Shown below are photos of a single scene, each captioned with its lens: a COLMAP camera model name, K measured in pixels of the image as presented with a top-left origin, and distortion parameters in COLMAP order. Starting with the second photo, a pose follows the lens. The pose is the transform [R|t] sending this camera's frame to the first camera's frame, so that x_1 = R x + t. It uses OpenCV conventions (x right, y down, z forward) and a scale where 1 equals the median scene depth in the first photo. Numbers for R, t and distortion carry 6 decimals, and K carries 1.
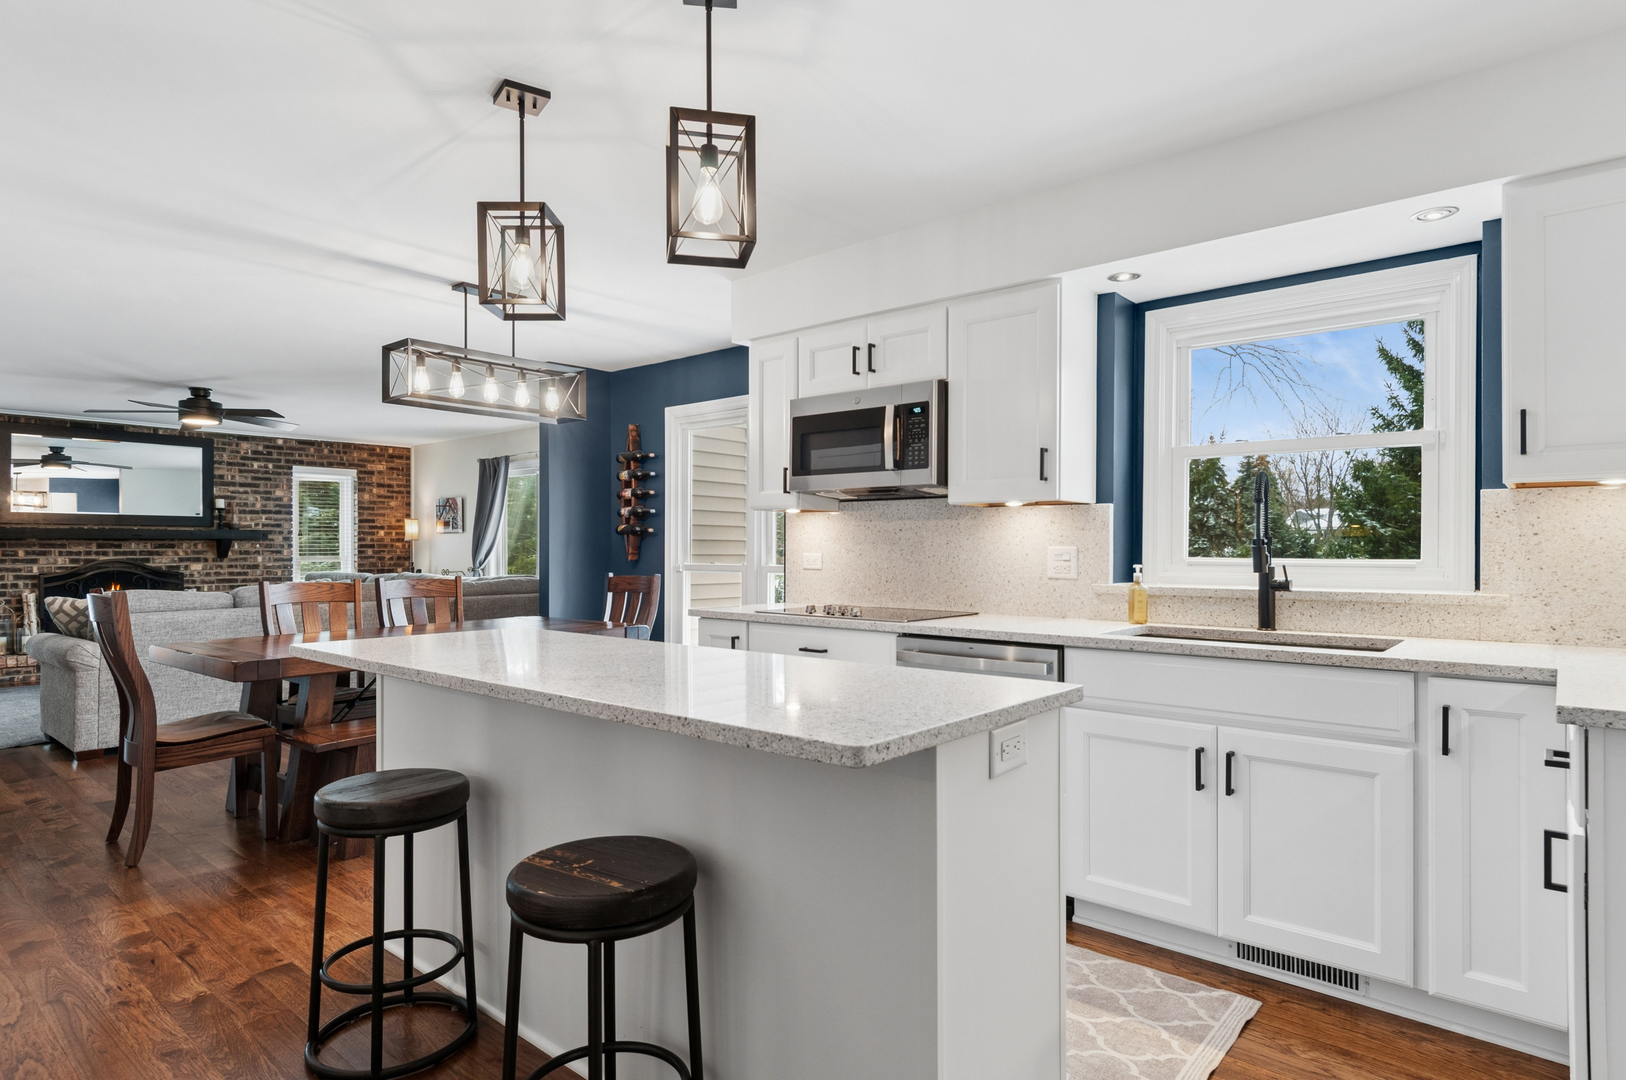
lens RADIAL K [[887.2, 0, 844.6], [0, 887.2, 560.6], [0, 0, 1]] dist [-0.000324, -0.012506]
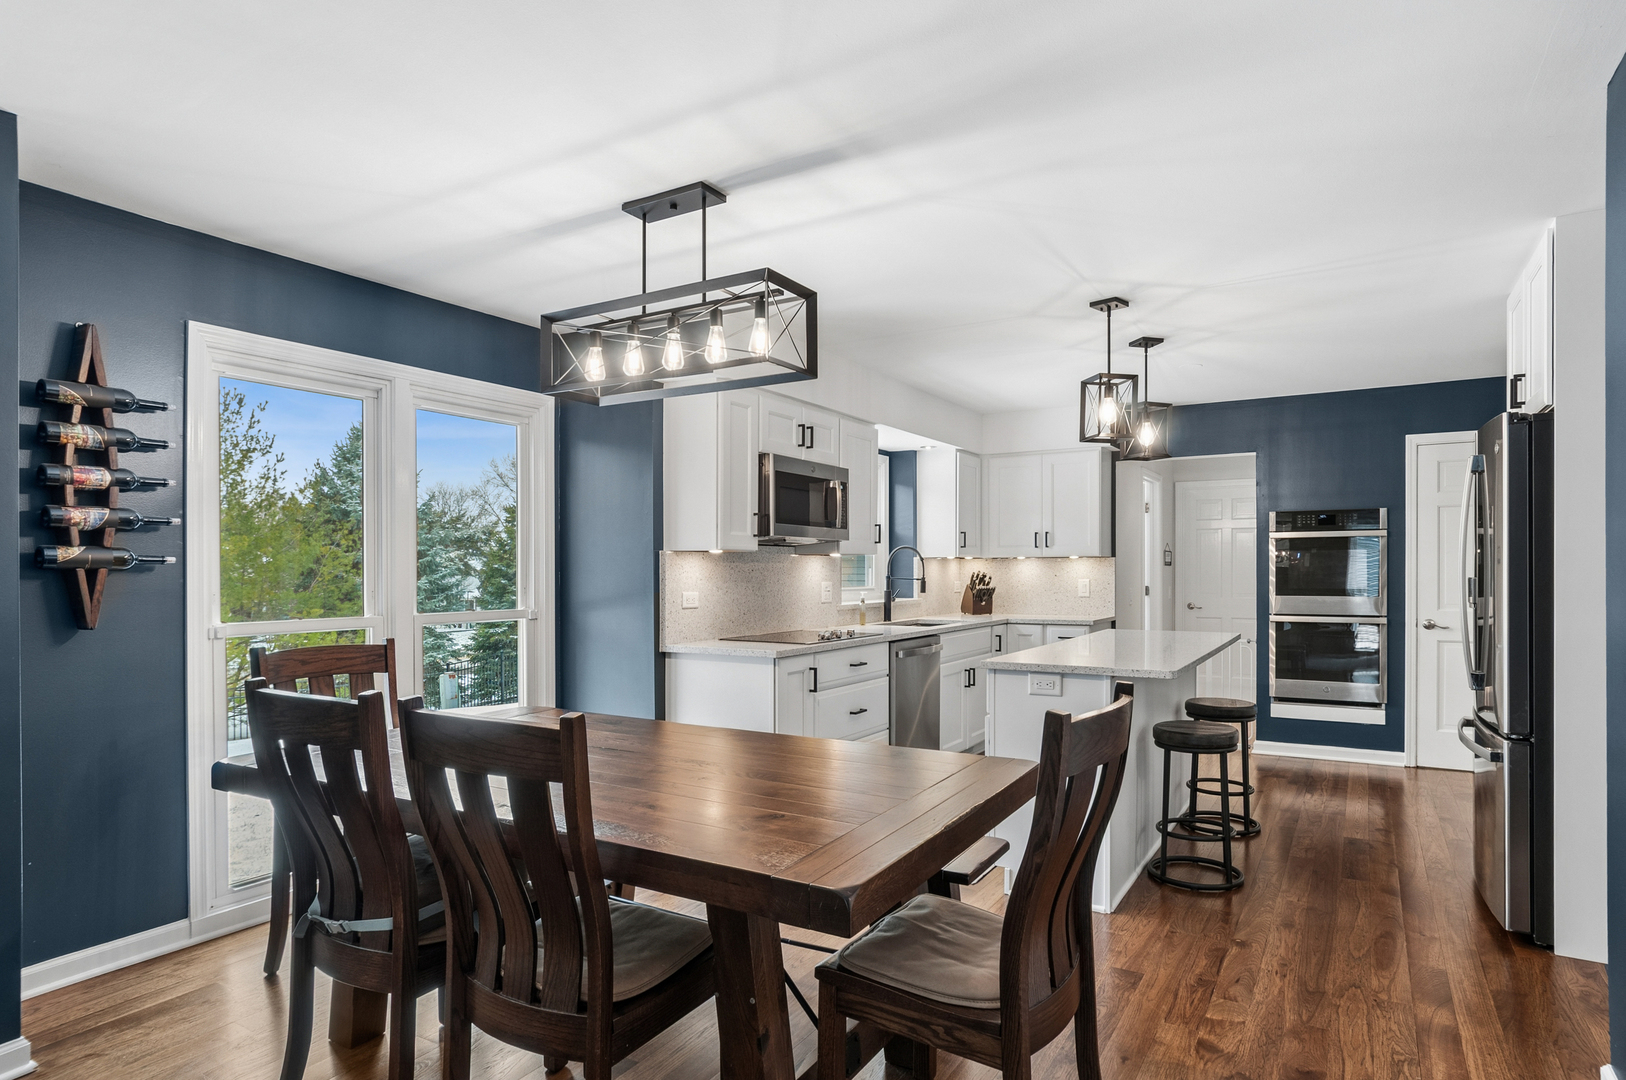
lens RADIAL K [[854.9, 0, 817.3], [0, 854.9, 569.9], [0, 0, 1]] dist [-0.000340, -0.001941]
pose [[-0.141514, -0.003399, 0.989930, -0.722311], [0.014493, 0.999880, 0.005505, -0.026692], [-0.989830, 0.015126, -0.141448, 0.708090]]
